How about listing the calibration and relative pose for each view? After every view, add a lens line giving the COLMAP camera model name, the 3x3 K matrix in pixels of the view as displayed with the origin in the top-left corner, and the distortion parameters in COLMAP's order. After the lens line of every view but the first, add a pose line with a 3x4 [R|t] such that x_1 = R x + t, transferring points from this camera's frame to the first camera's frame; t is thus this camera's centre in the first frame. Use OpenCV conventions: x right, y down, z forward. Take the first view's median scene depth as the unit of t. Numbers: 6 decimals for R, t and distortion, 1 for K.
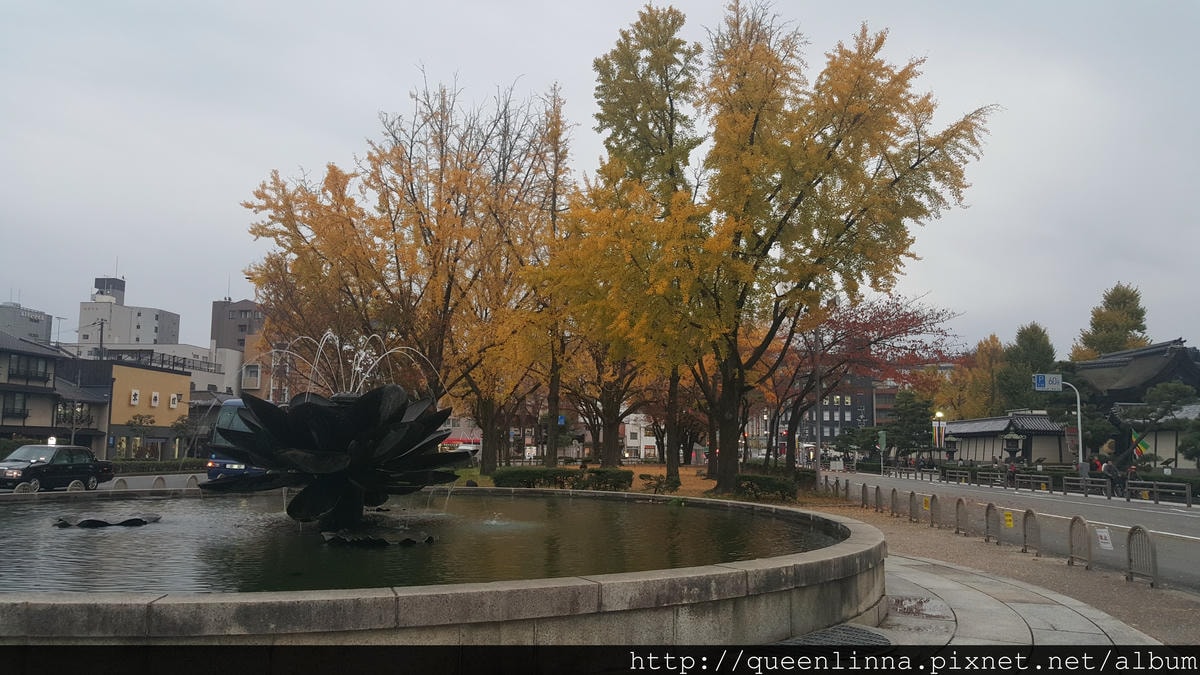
lens RADIAL K [[932.9, 0, 562.6], [0, 932.9, 366.7], [0, 0, 1]] dist [0.213942, -0.440336]
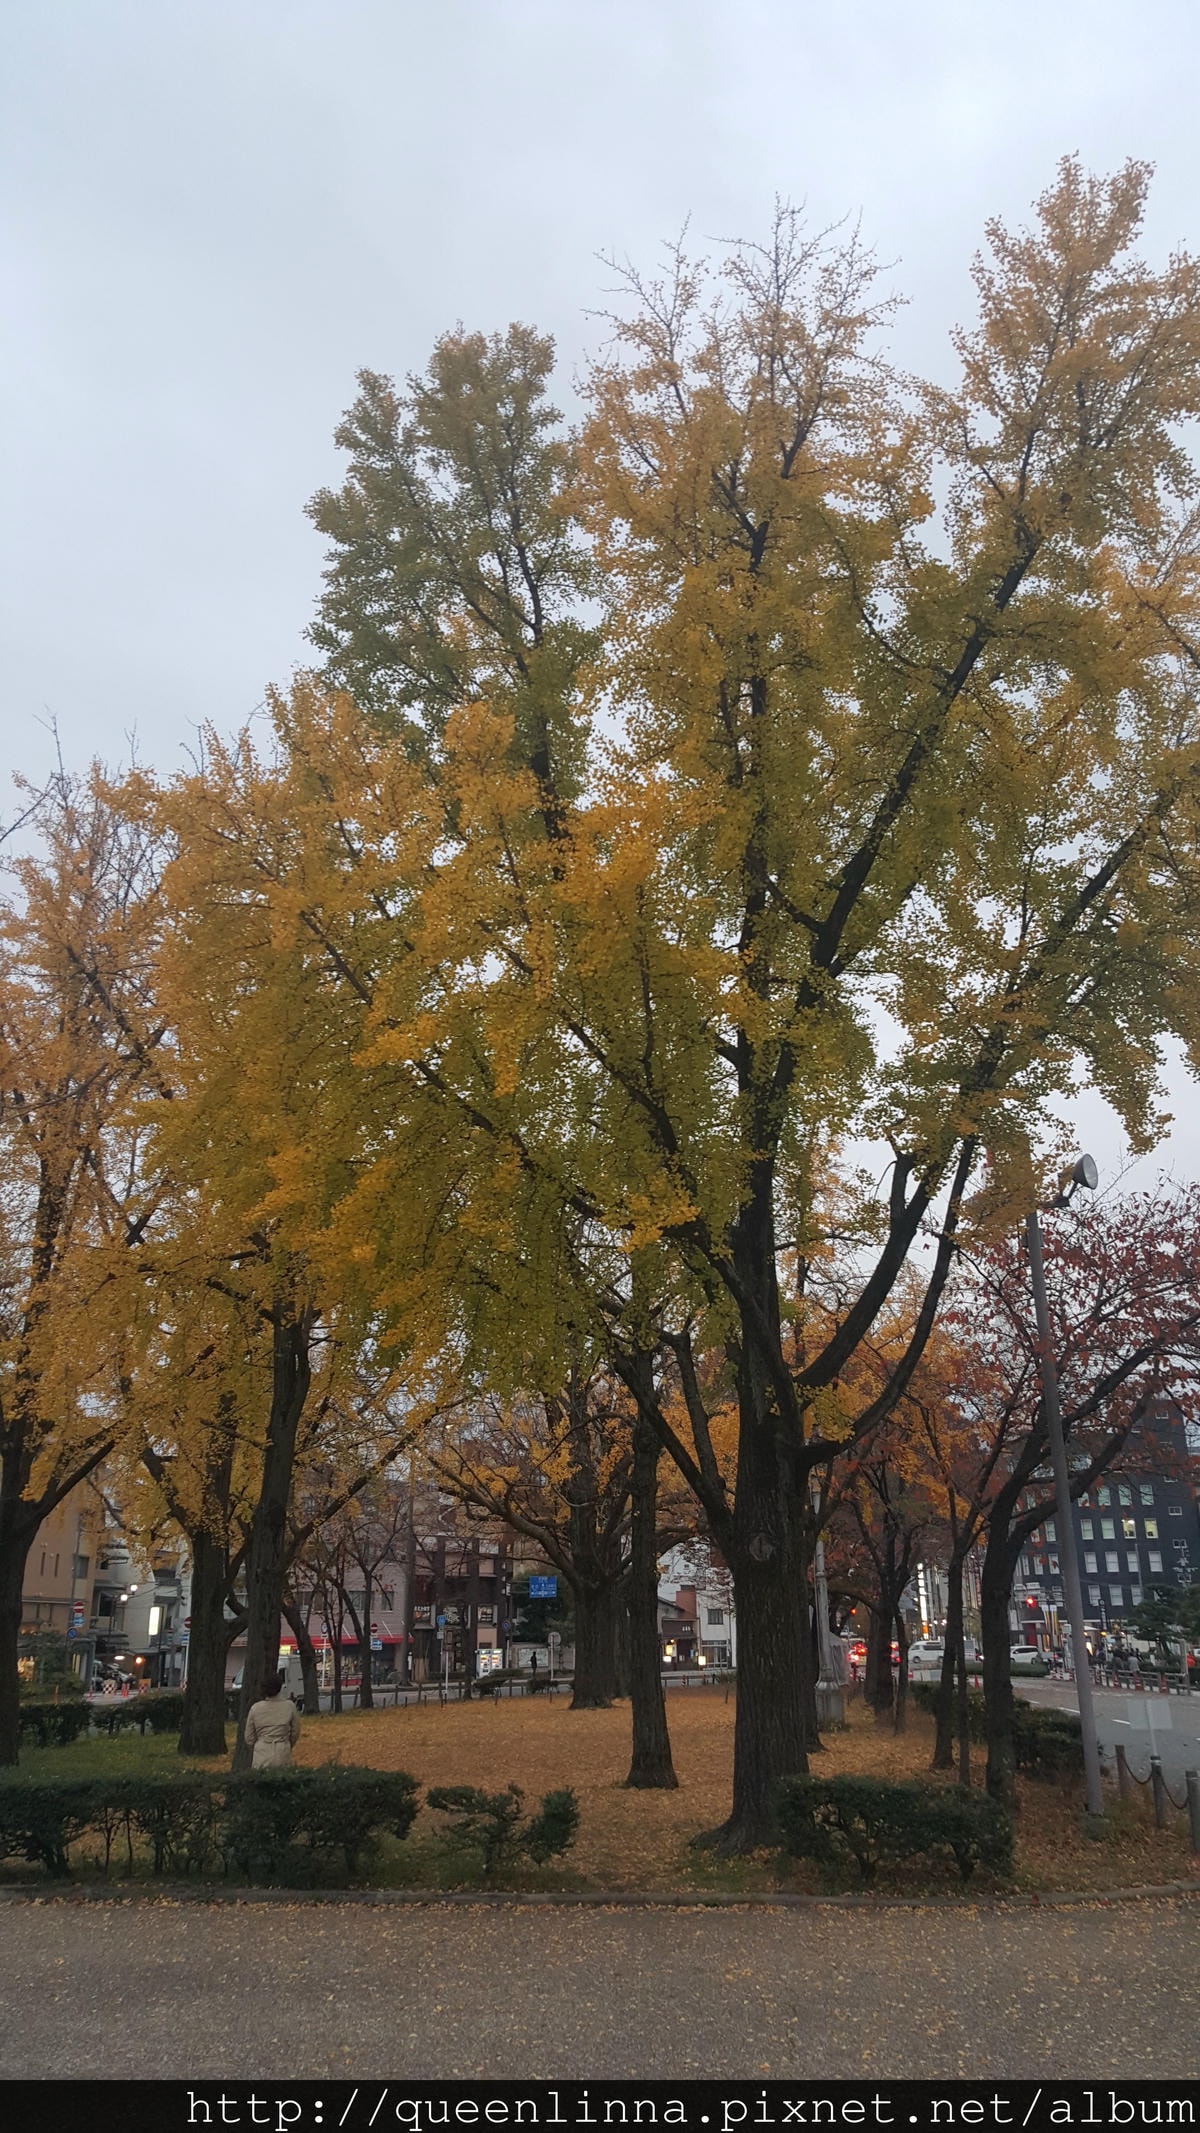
lens RADIAL K [[1655.4, 0, 588.8], [0, 1655.4, 1062.1], [0, 0, 1]] dist [0.216919, -0.421956]
pose [[0.999362, -0.035017, -0.007010, 0.057595], [0.032275, 0.969620, -0.242476, 0.013389], [0.015288, 0.242095, 0.970132, 0.198785]]
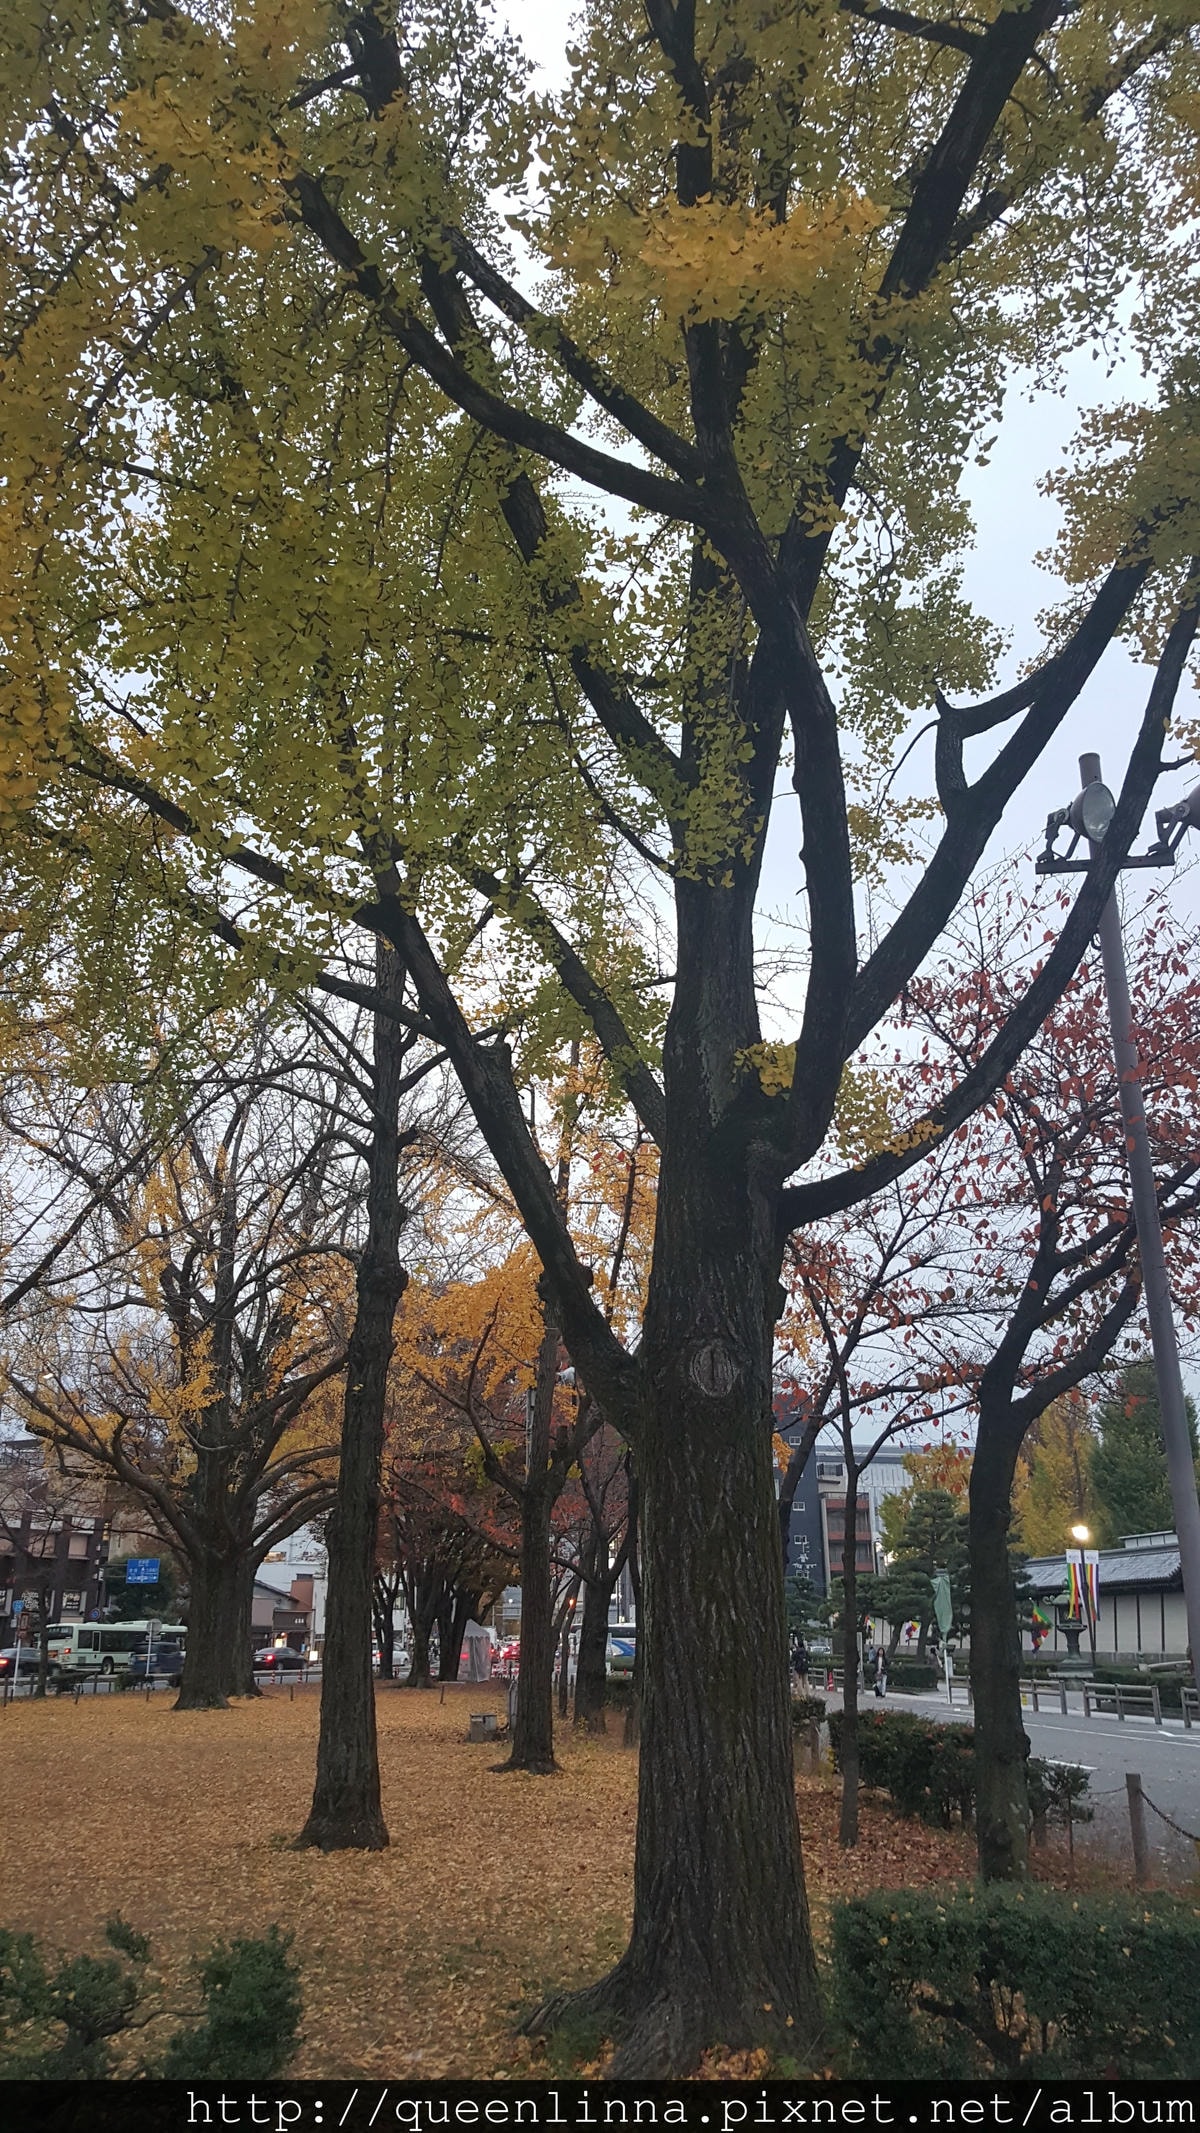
lens RADIAL K [[1658.2, 0, 586.2], [0, 1658.2, 1078.0], [0, 0, 1]] dist [0.213942, -0.440336]
pose [[0.978773, 0.047723, 0.199312, 0.047402], [-0.000695, 0.973278, -0.229627, 0.028840], [-0.204945, 0.224615, 0.952652, 0.334832]]
